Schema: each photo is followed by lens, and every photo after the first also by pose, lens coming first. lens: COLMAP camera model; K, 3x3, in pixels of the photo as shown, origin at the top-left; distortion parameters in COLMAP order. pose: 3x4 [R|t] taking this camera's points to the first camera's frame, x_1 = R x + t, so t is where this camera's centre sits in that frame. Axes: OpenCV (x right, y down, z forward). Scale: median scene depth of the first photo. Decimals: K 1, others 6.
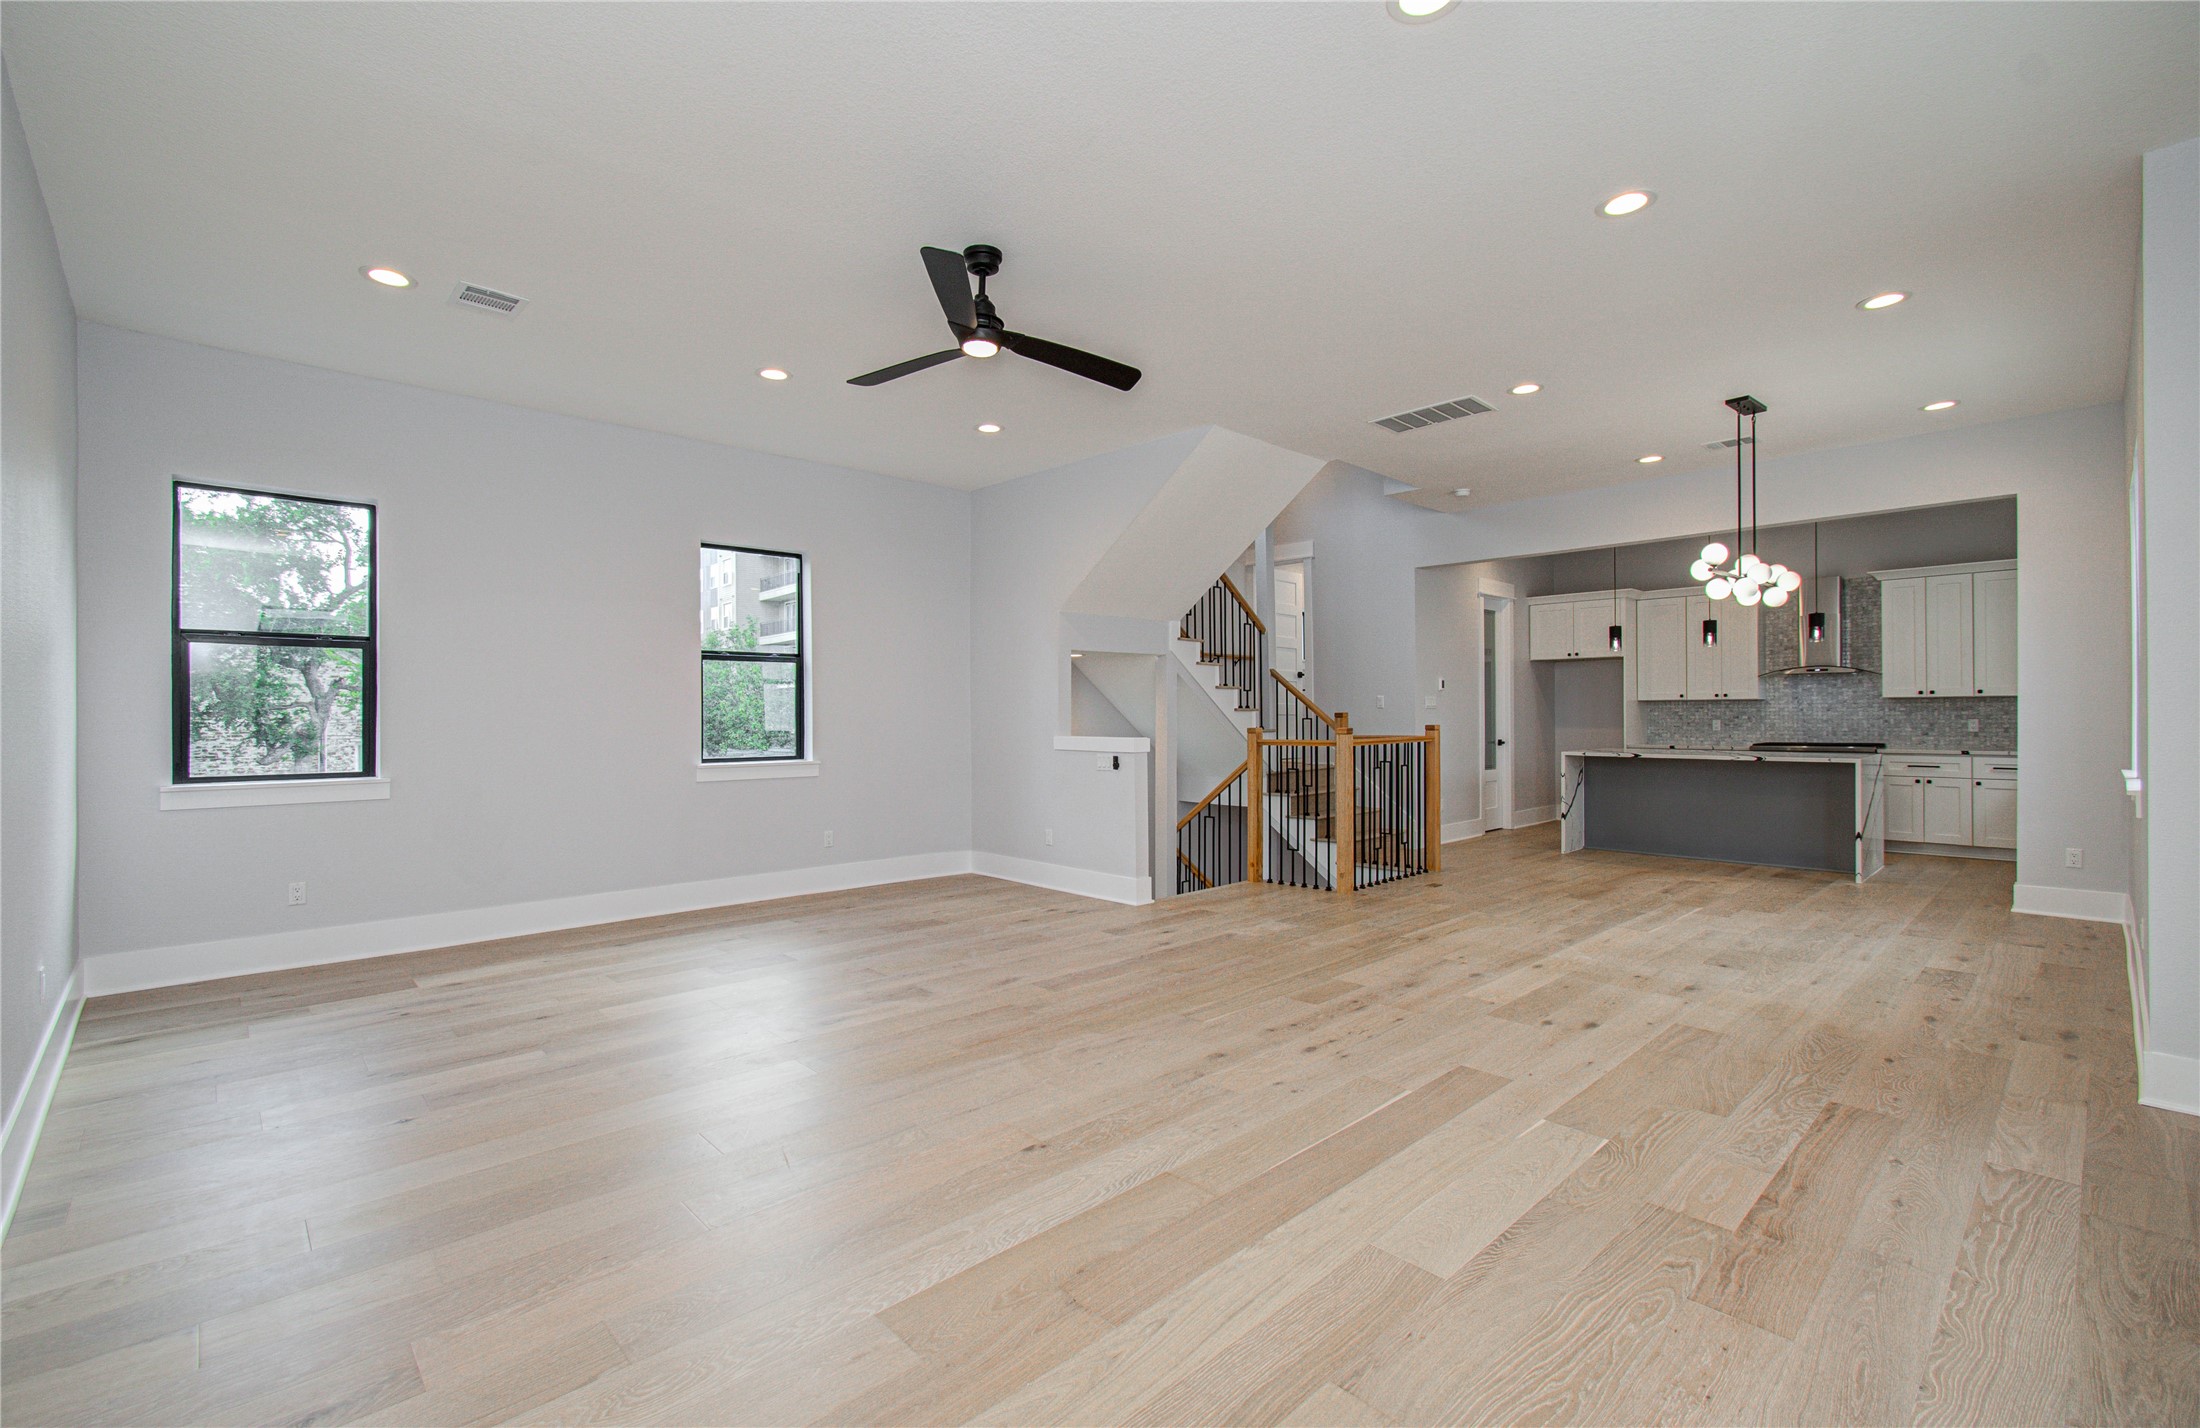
lens RADIAL K [[973.4, 0, 1070.3], [0, 973.4, 712.6], [0, 0, 1]] dist [-0.000201, 0.002397]
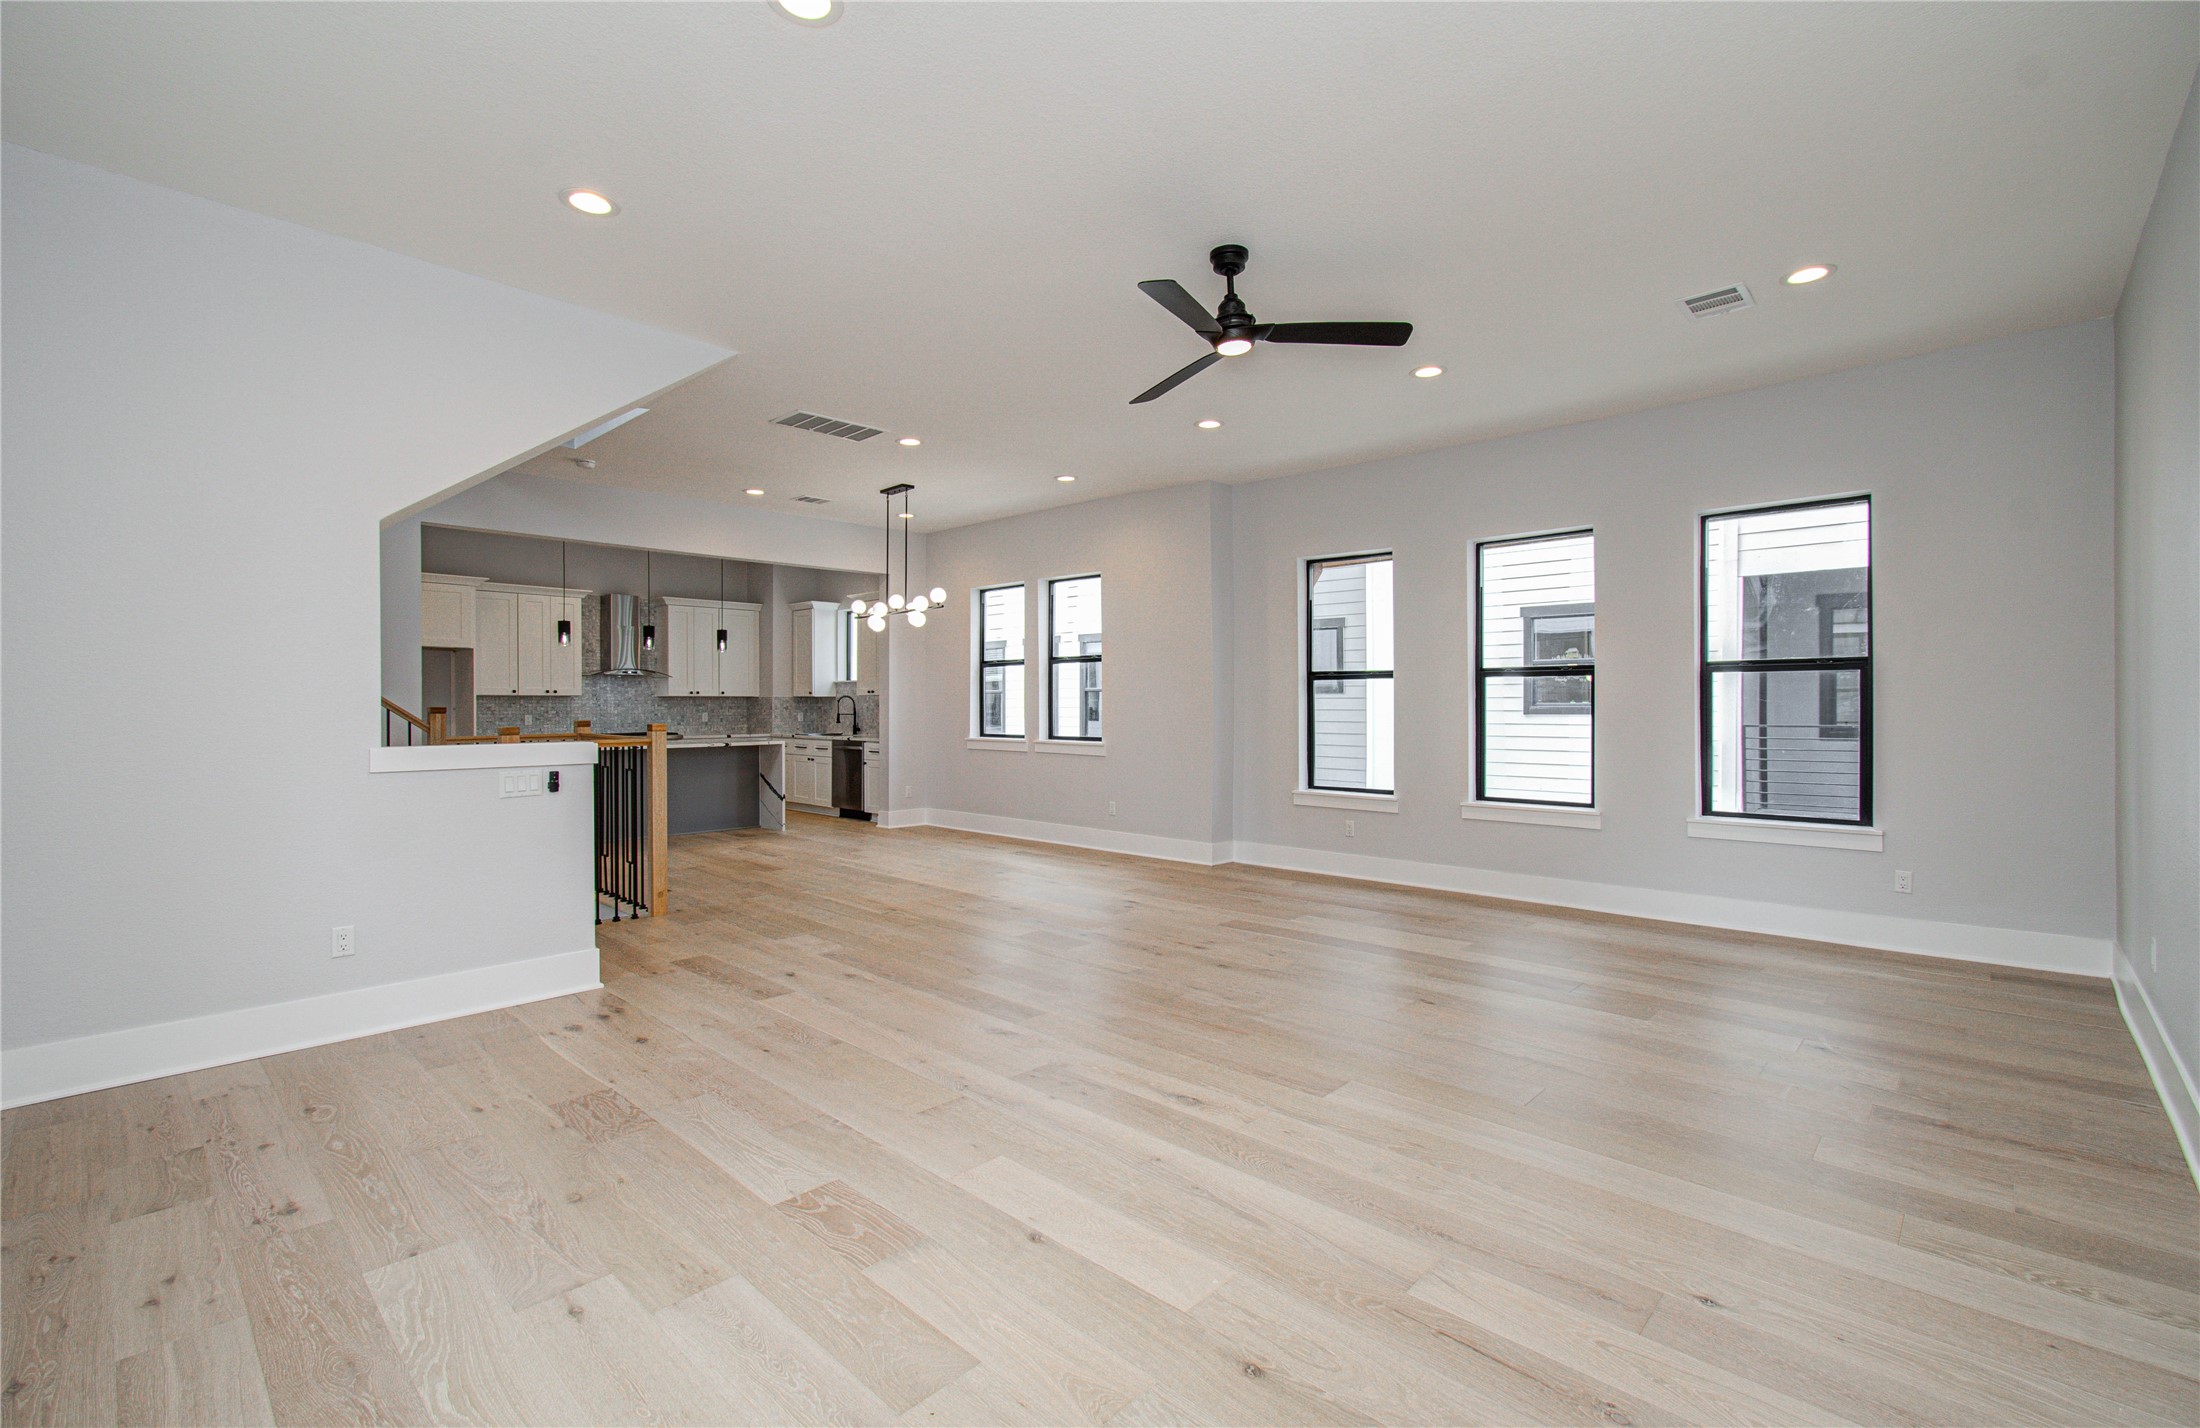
lens RADIAL K [[973.4, 0, 1090.9], [0, 973.4, 708.8], [0, 0, 1]] dist [-0.000201, 0.002397]
pose [[-0.050860, 0.001669, 0.998704, -0.910653], [-0.000153, 0.999999, -0.001679, 0.006235], [-0.998706, -0.000238, -0.050859, 0.990305]]
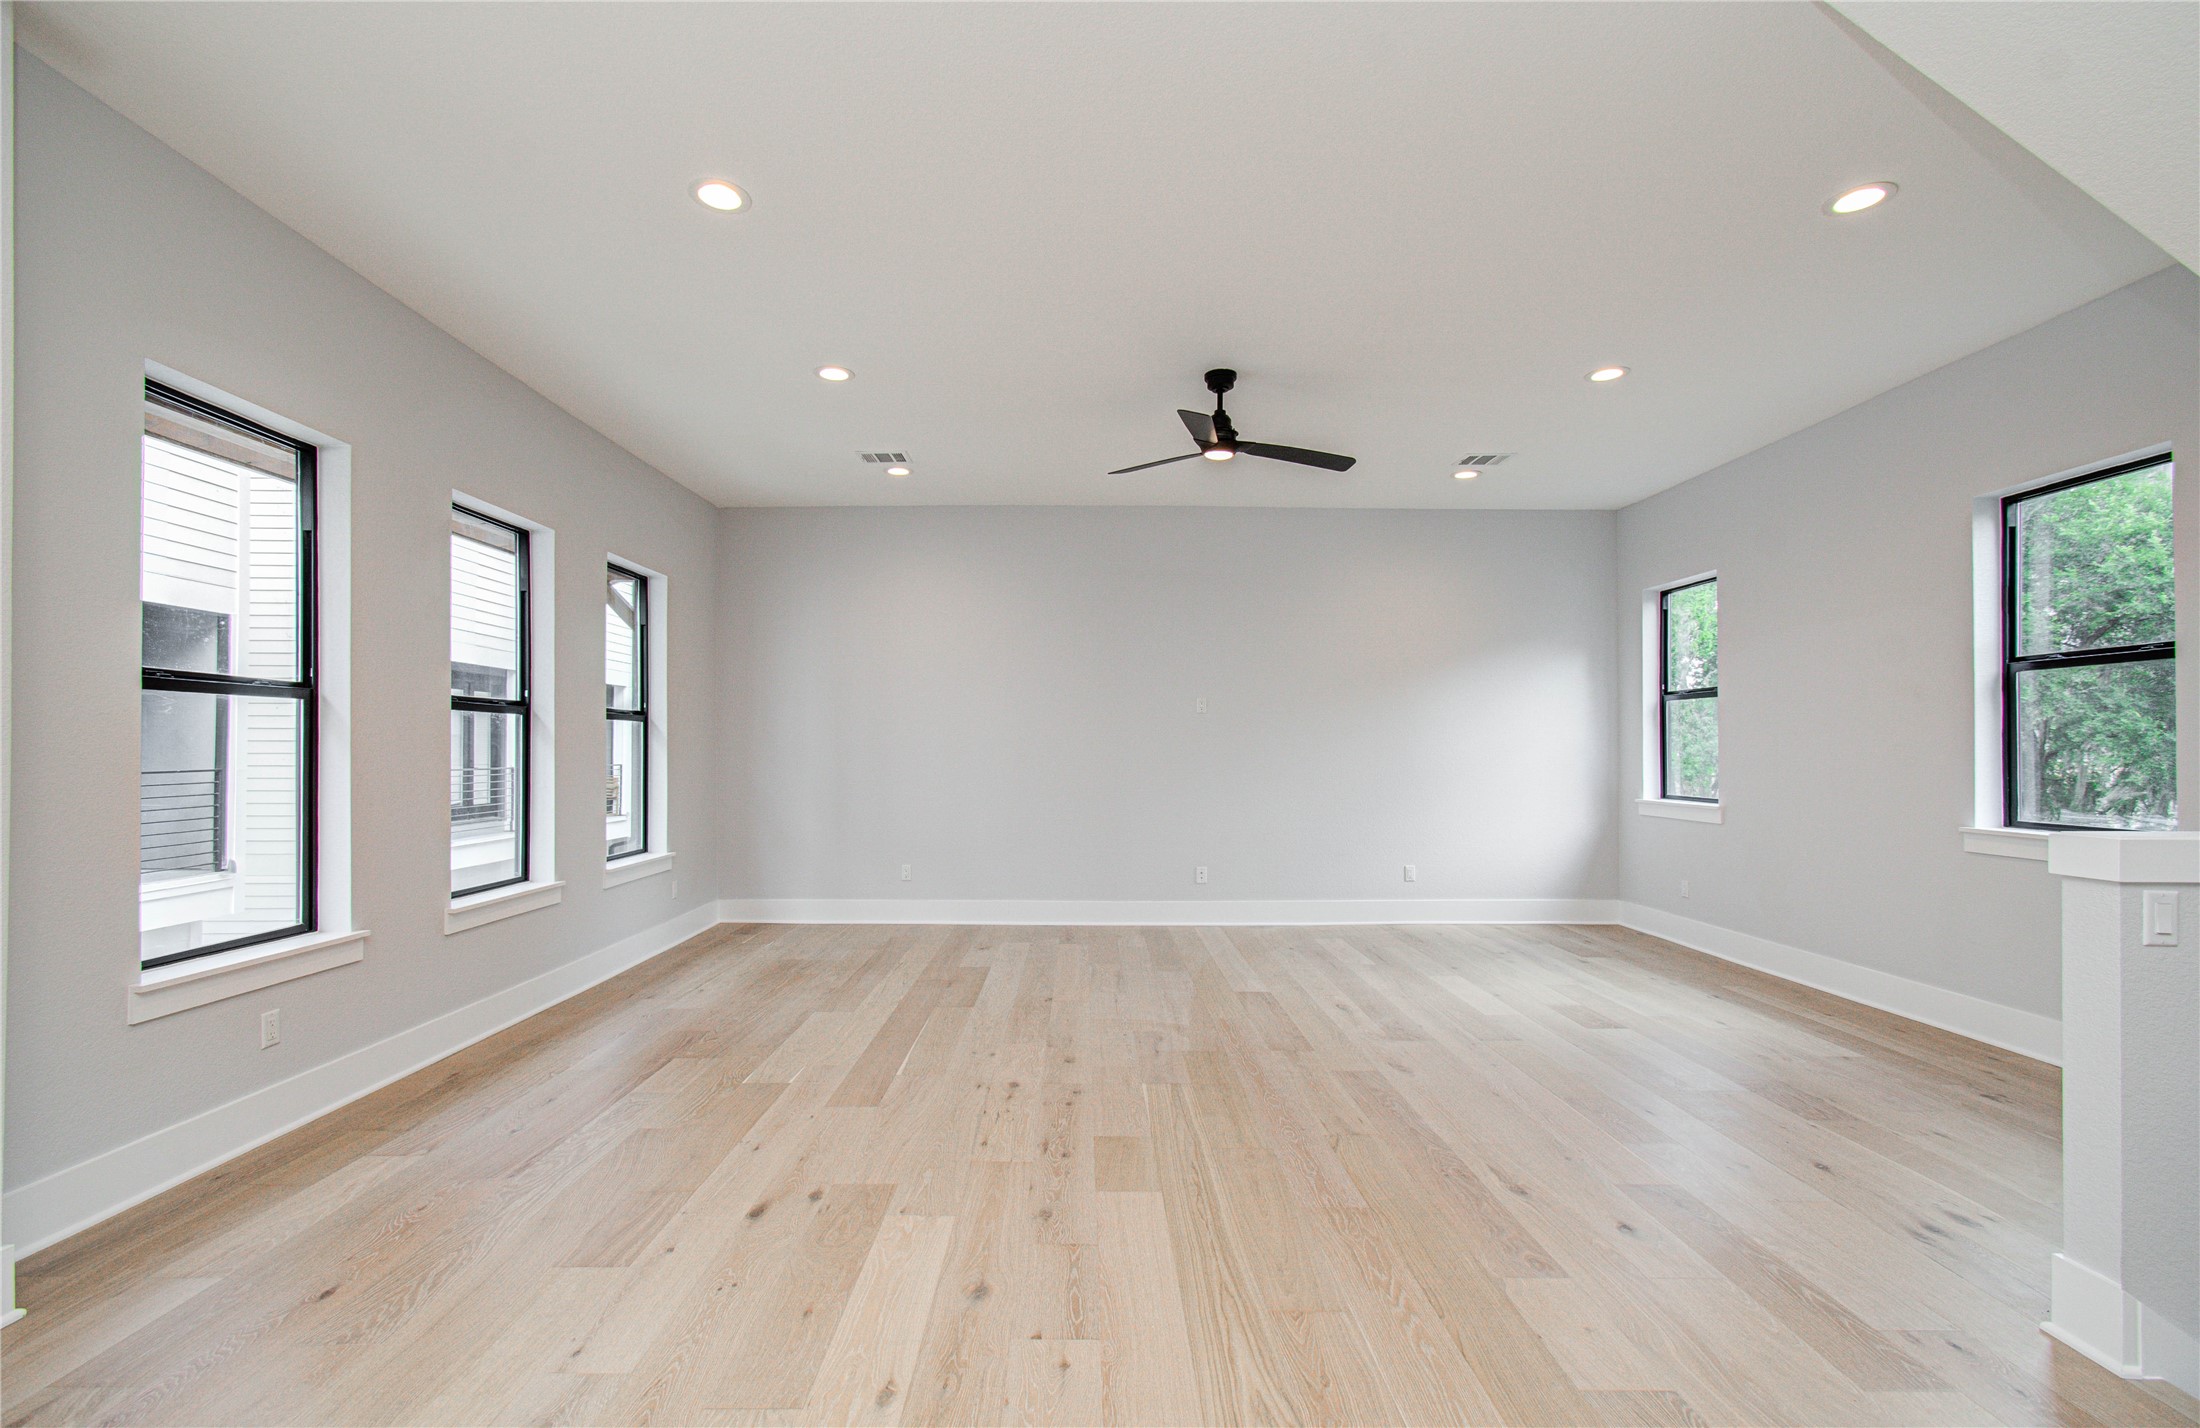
lens RADIAL K [[973.4, 0, 1095.1], [0, 973.4, 752.5], [0, 0, 1]] dist [-0.000201, 0.002397]
pose [[-0.671096, 0.004909, -0.741355, 0.758581], [0.001270, 0.999984, 0.005471, -0.002810], [0.741370, 0.002730, -0.671091, 1.406511]]
